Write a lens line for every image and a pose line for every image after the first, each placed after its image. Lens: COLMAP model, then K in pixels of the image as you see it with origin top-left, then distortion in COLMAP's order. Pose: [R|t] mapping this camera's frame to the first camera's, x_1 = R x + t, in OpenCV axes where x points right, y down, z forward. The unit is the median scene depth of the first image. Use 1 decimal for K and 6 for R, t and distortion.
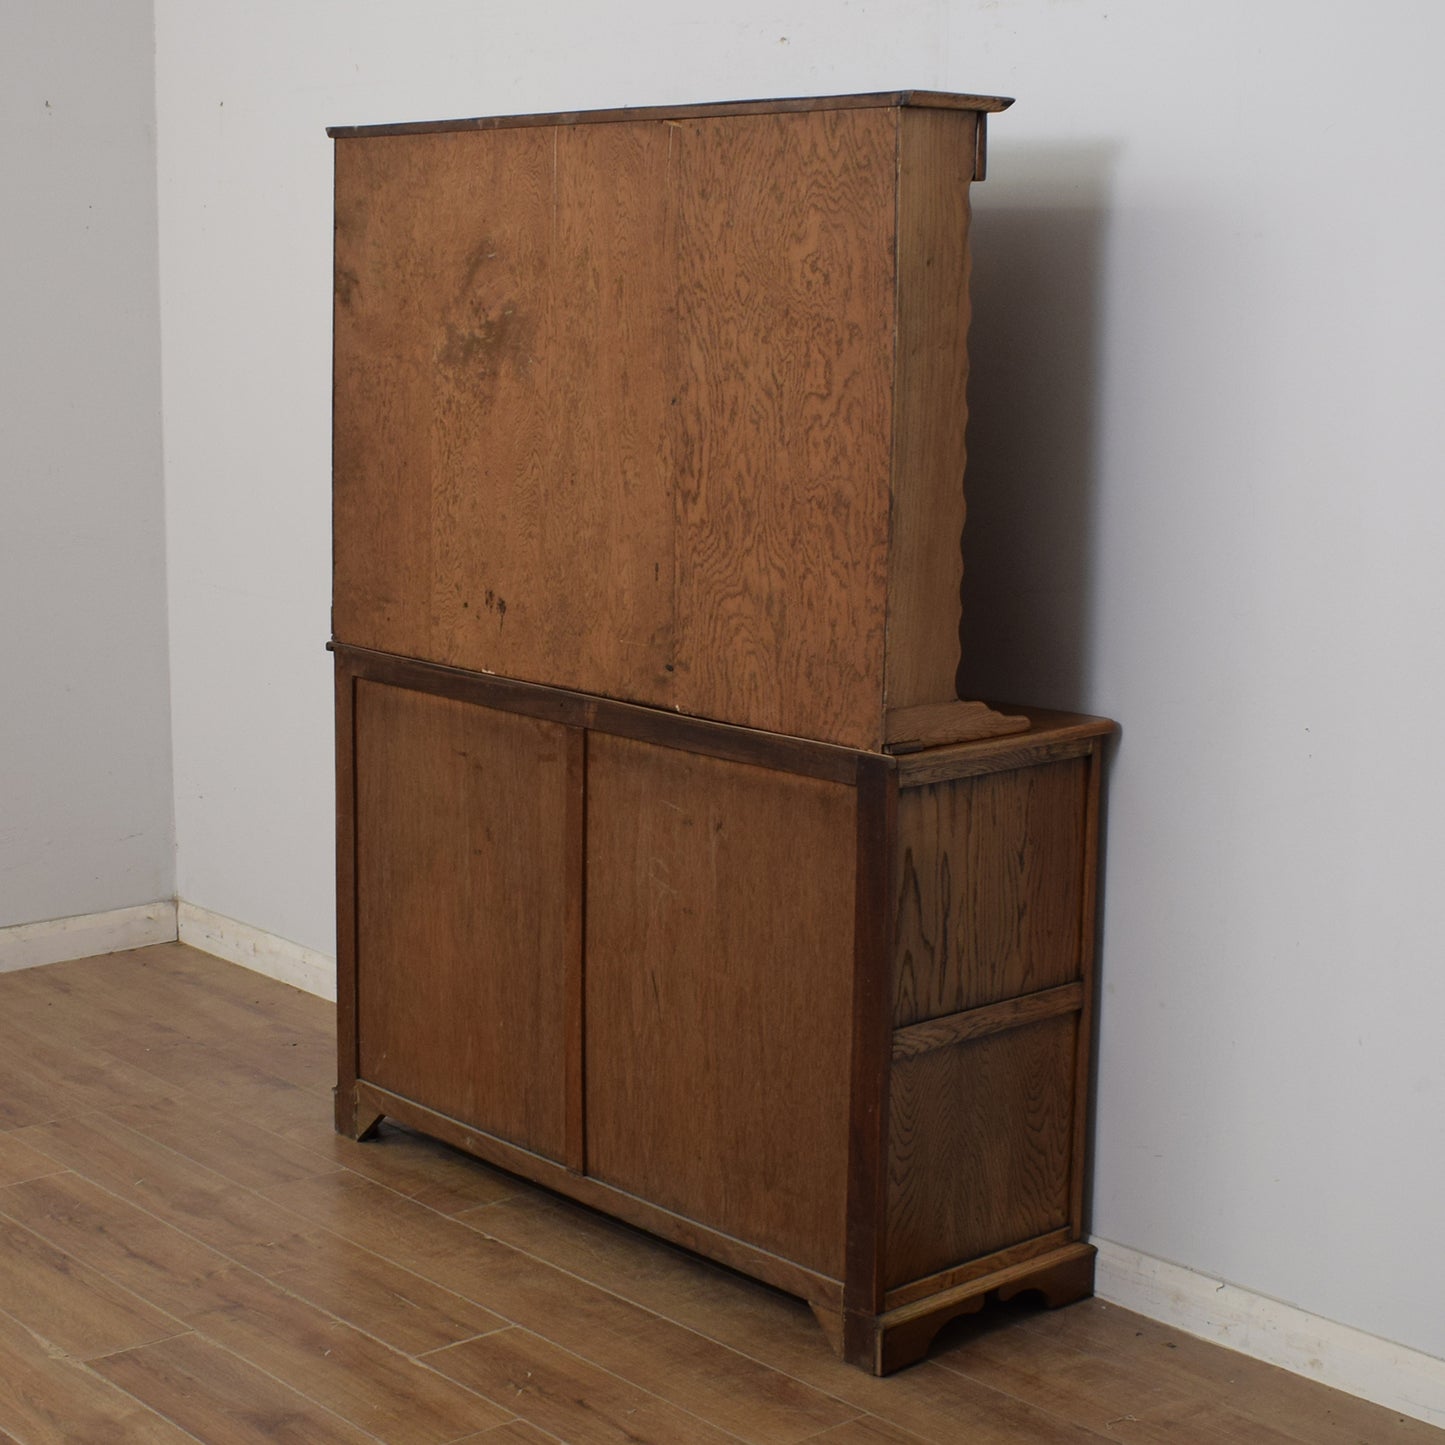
lens RADIAL K [[2624.7, 0, 629.7], [0, 2624.7, 720.1], [0, 0, 1]] dist [-0.083683, -0.051541]
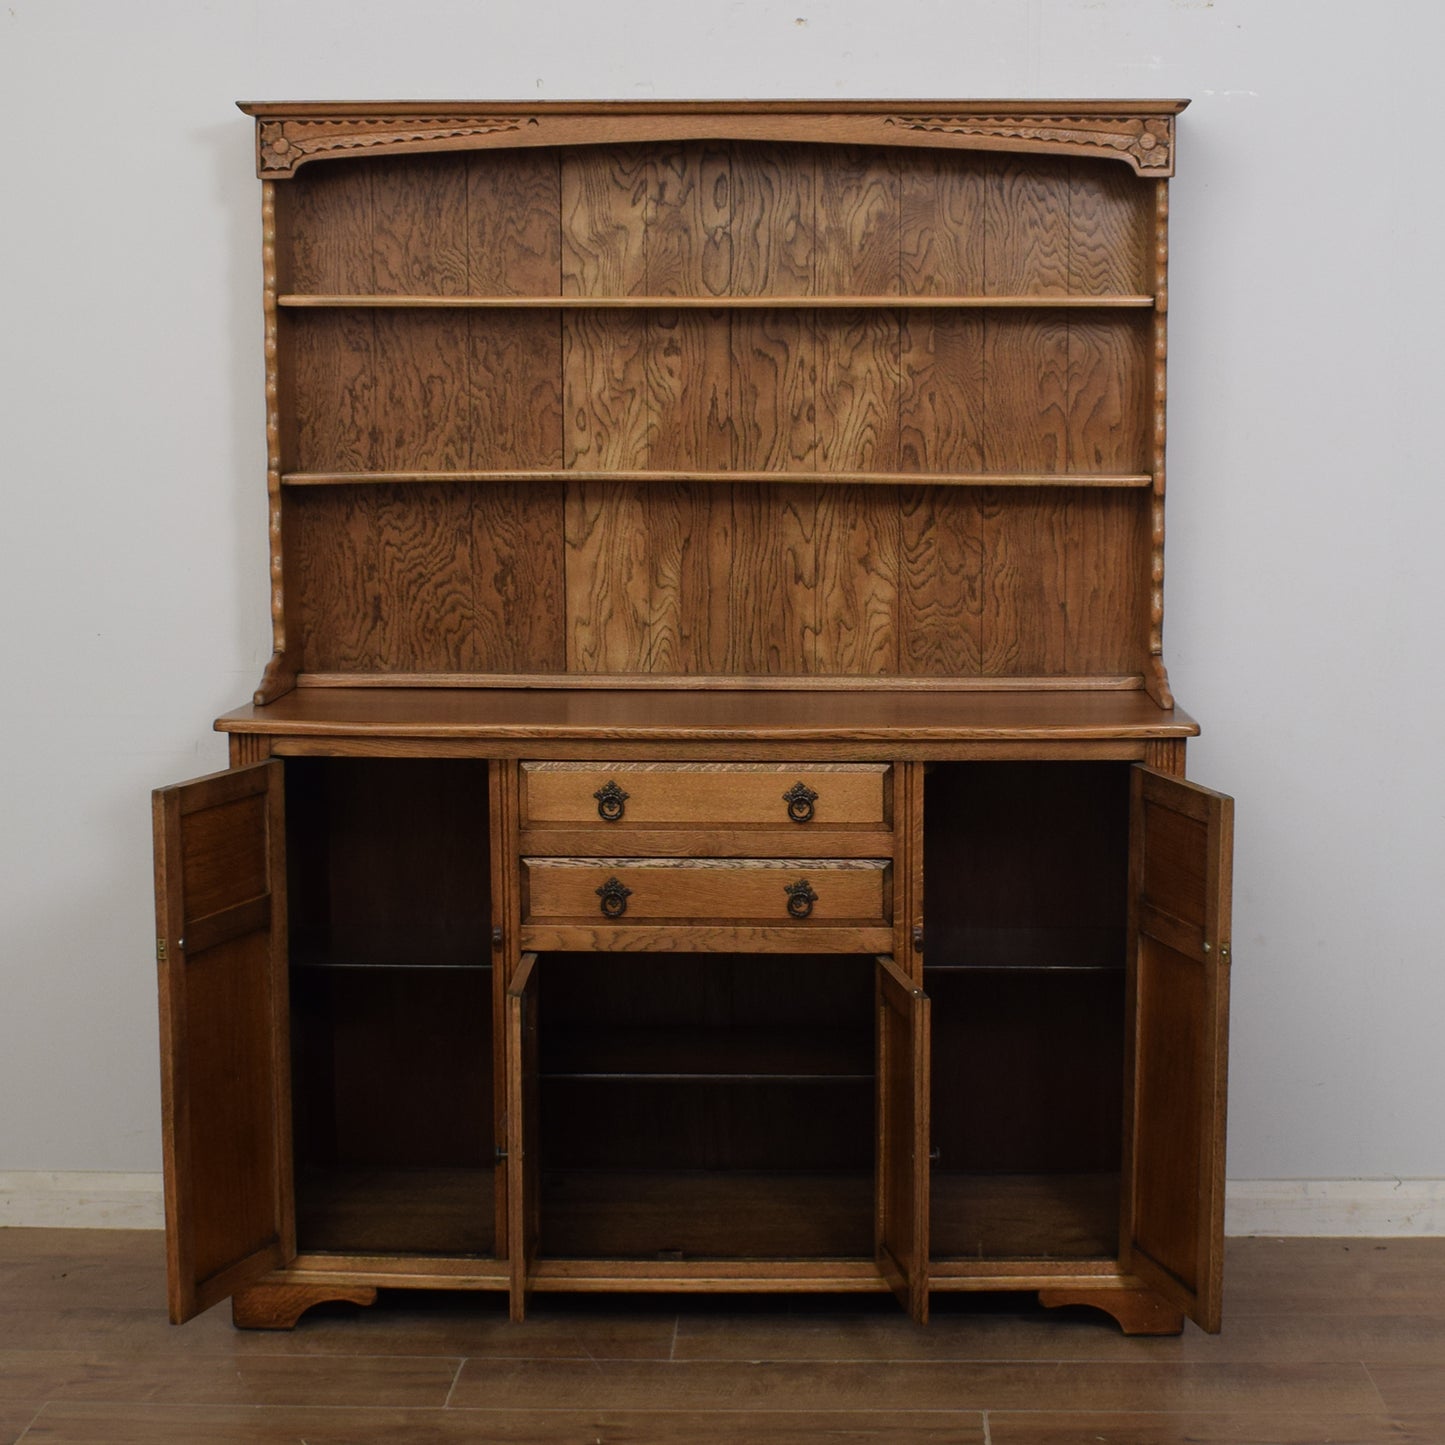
lens RADIAL K [[2749.1, 0, 827.6], [0, 2749.1, 724.9], [0, 0, 1]] dist [-0.089033, -0.037543]
pose [[0.648431, -0.105632, 0.753909, -0.717039], [0.132579, 0.990862, 0.024802, -0.033085], [-0.749640, 0.083870, 0.656510, 0.370563]]
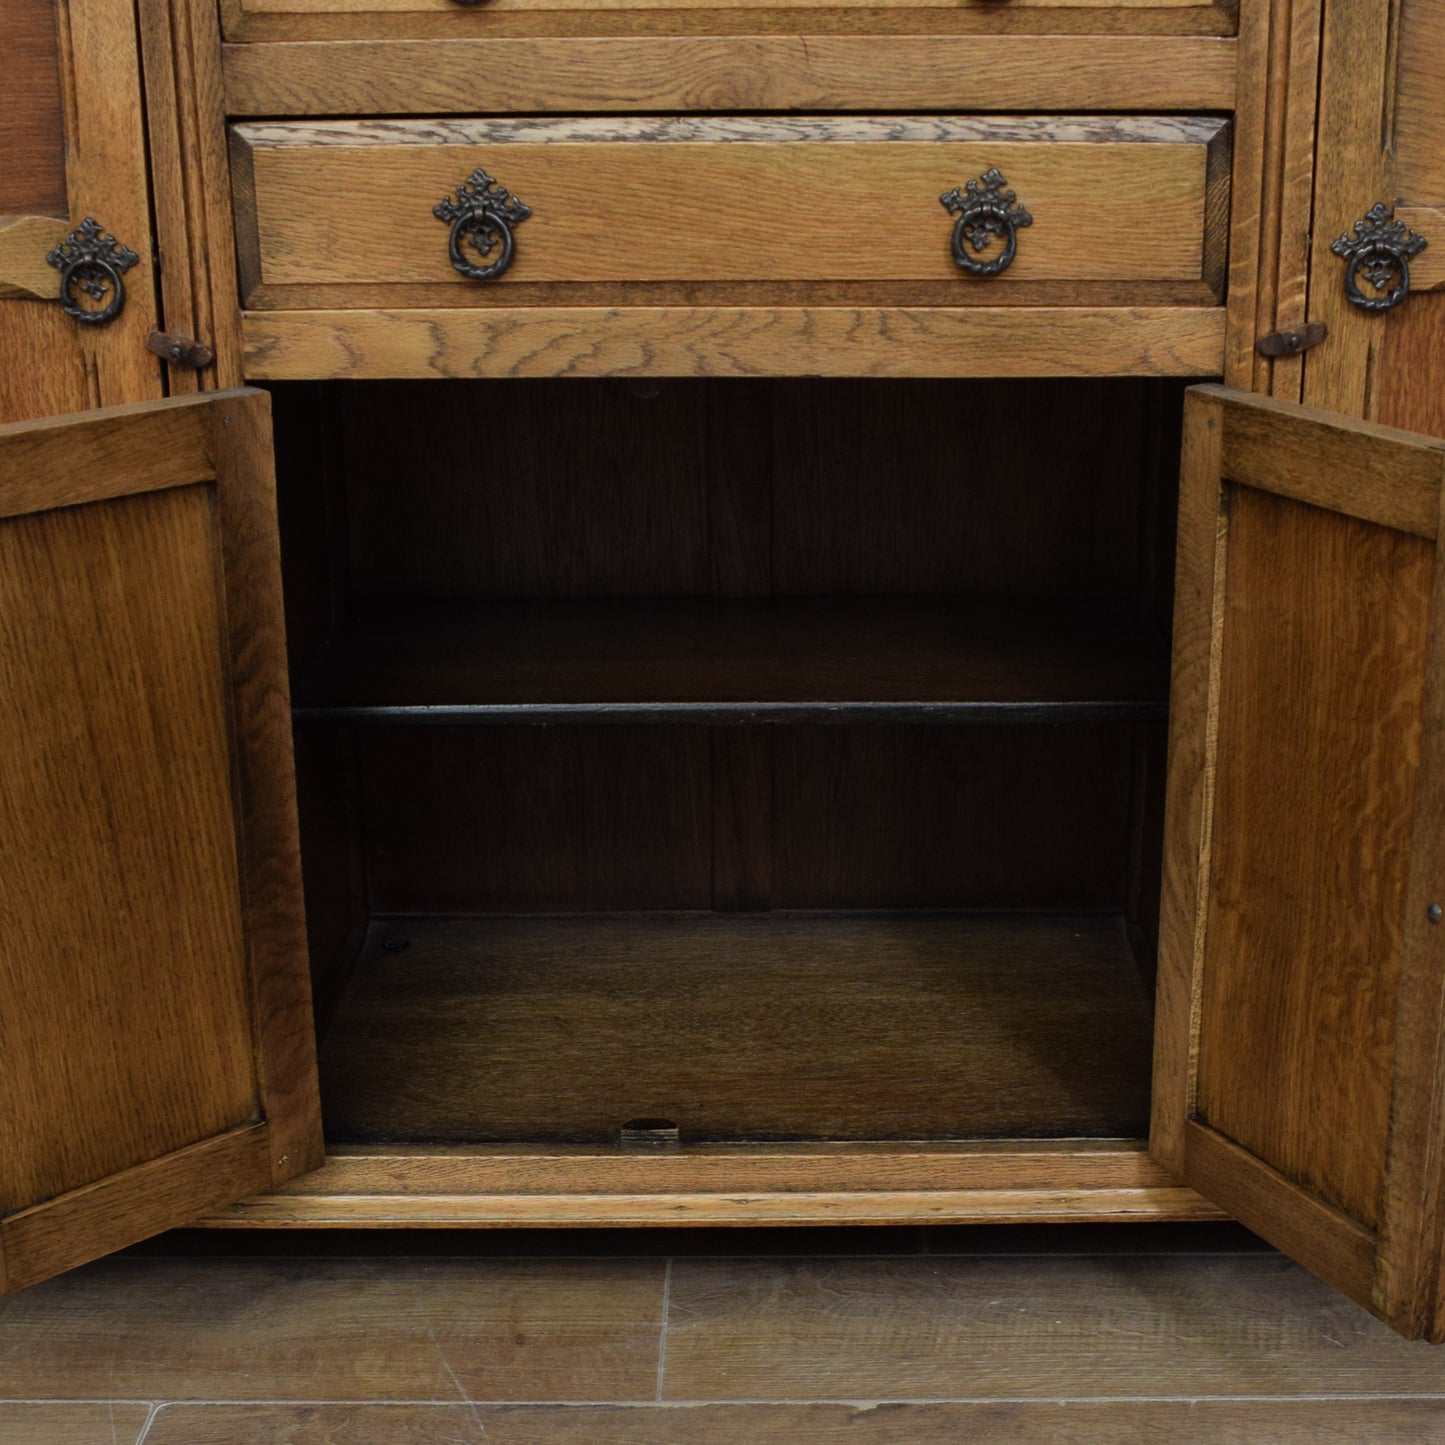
lens RADIAL K [[2721.6, 0, 768.4], [0, 2721.6, 1107.1], [0, 0, 1]] dist [-0.088882, -0.007405]
pose [[0.647173, -0.307922, 0.697389, -0.314880], [0.141938, 0.947470, 0.286624, 0.051528], [-0.749013, -0.086509, 0.656883, 0.782430]]
